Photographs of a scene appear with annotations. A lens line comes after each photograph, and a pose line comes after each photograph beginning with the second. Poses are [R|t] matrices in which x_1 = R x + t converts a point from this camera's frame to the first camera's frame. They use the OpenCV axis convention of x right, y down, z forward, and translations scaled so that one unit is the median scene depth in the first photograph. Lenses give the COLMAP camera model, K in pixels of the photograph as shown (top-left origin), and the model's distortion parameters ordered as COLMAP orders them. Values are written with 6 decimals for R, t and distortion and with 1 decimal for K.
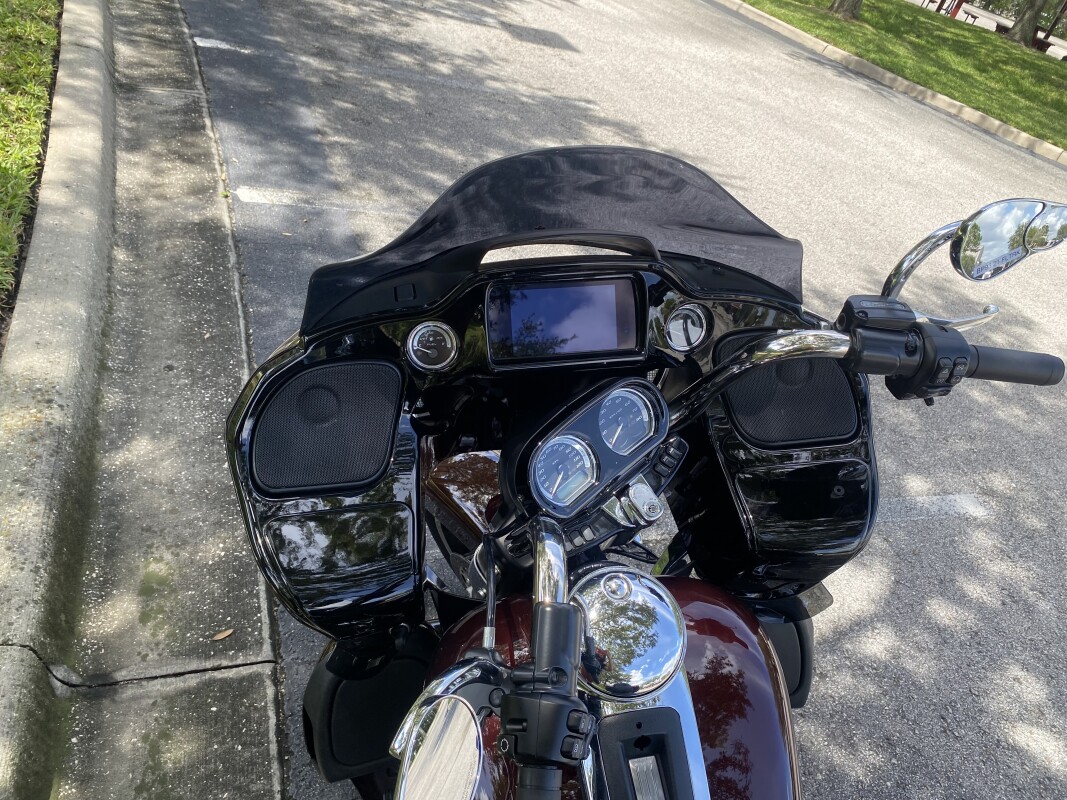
lens RADIAL K [[821.9, 0, 533.5], [0, 821.9, 400.0], [0, 0, 1]] dist [-0.001615, -0.007177]
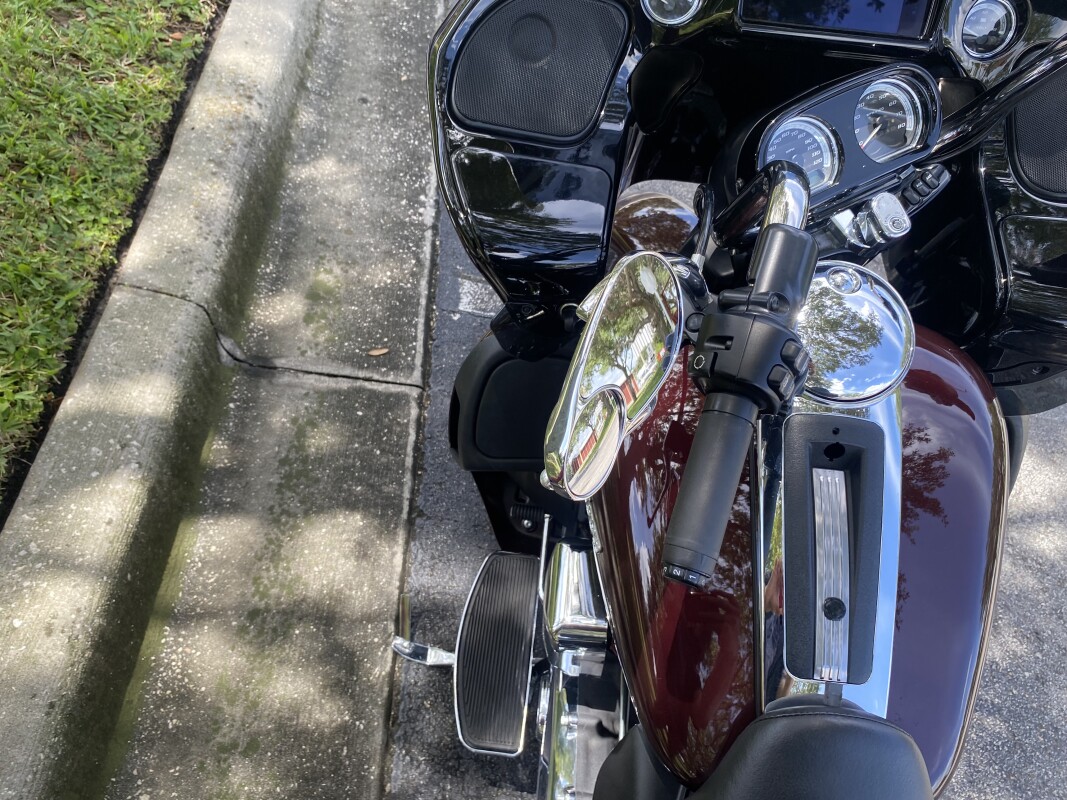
lens RADIAL K [[829.9, 0, 533.5], [0, 829.9, 400.0], [0, 0, 1]] dist [-0.003163, -0.012792]
pose [[0.963934, 0.215357, -0.156374, -0.021684], [-0.189191, 0.967720, 0.166509, 0.126049], [0.187186, -0.130919, 0.973561, 0.037479]]
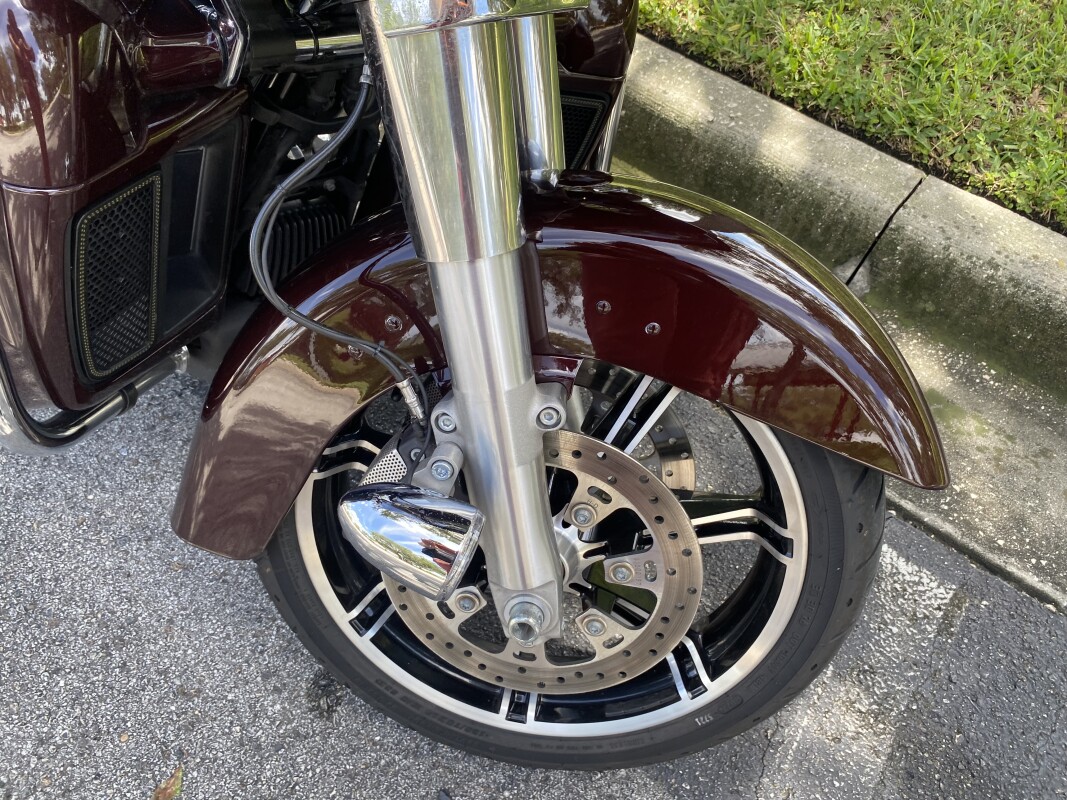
lens RADIAL K [[803.3, 0, 534.7], [0, 803.3, 389.5], [0, 0, 1]] dist [-0.008907, 0.000204]
pose [[-0.763617, 0.215107, -0.608784, 0.223997], [-0.588683, 0.155355, 0.793295, -0.119427], [0.265221, 0.964154, 0.007998, 0.833355]]
